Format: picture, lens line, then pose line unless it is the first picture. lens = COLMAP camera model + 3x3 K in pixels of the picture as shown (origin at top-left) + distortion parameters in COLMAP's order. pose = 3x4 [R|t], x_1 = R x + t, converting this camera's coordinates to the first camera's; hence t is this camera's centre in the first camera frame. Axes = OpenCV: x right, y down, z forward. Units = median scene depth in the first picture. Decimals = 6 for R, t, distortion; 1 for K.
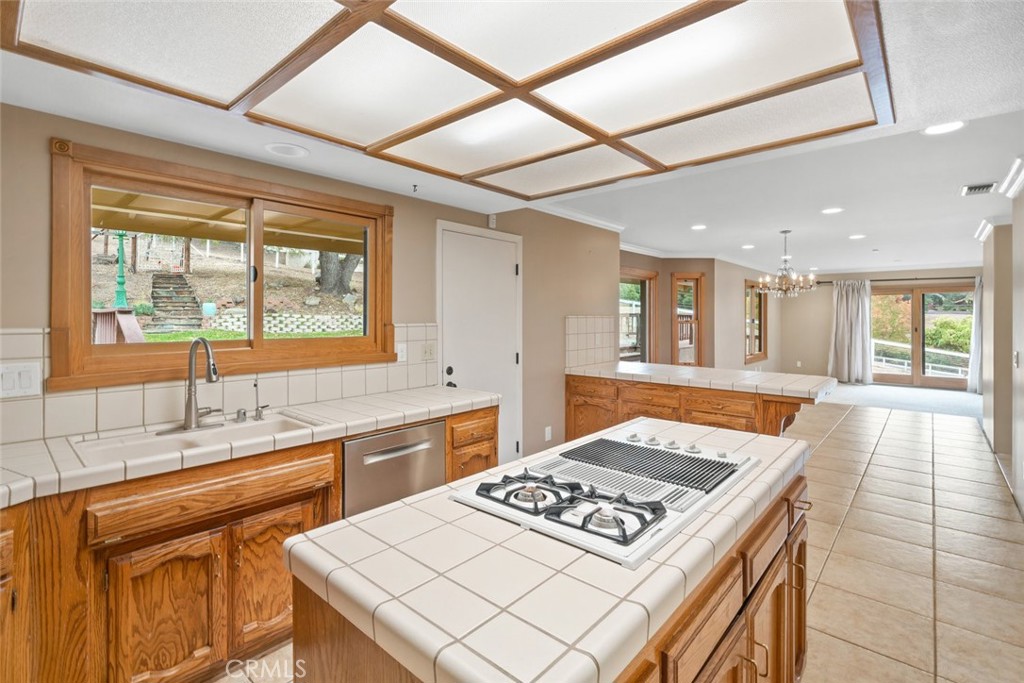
lens RADIAL K [[468.1, 0, 511.0], [0, 468.1, 321.1], [0, 0, 1]] dist [0.003107, 0.000110]
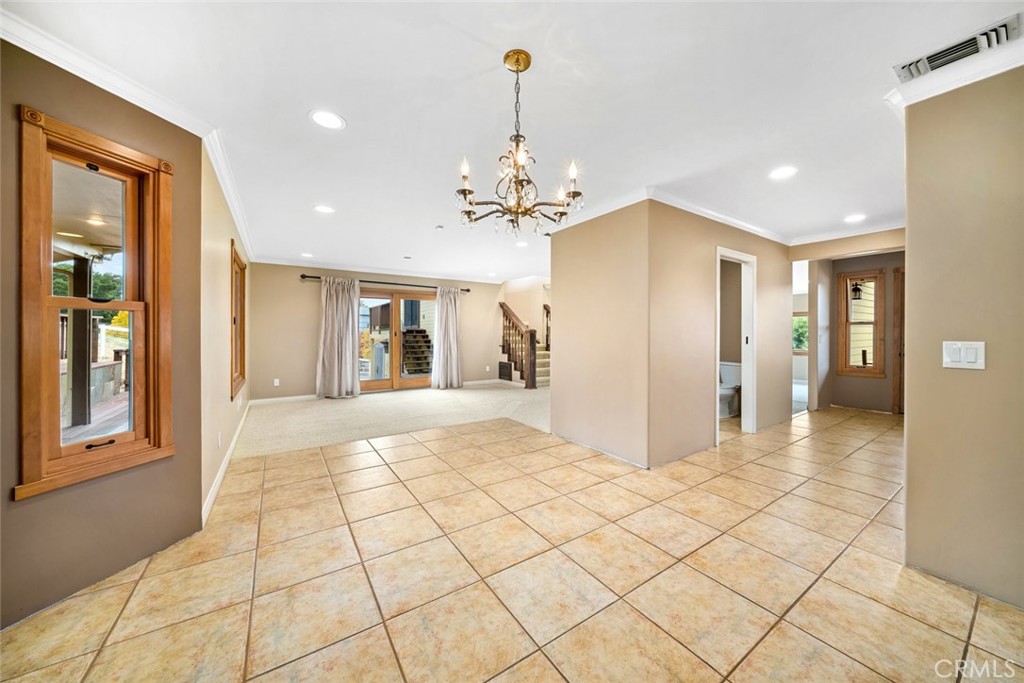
lens RADIAL K [[356.7, 0, 512.0], [0, 356.7, 341.5], [0, 0, 1]] dist [-0.000258, -0.000045]
pose [[0.252906, -0.025796, 0.967147, 0.169953], [0.007426, 0.999667, 0.024721, 0.015473], [-0.967462, 0.000930, 0.253013, 0.532549]]
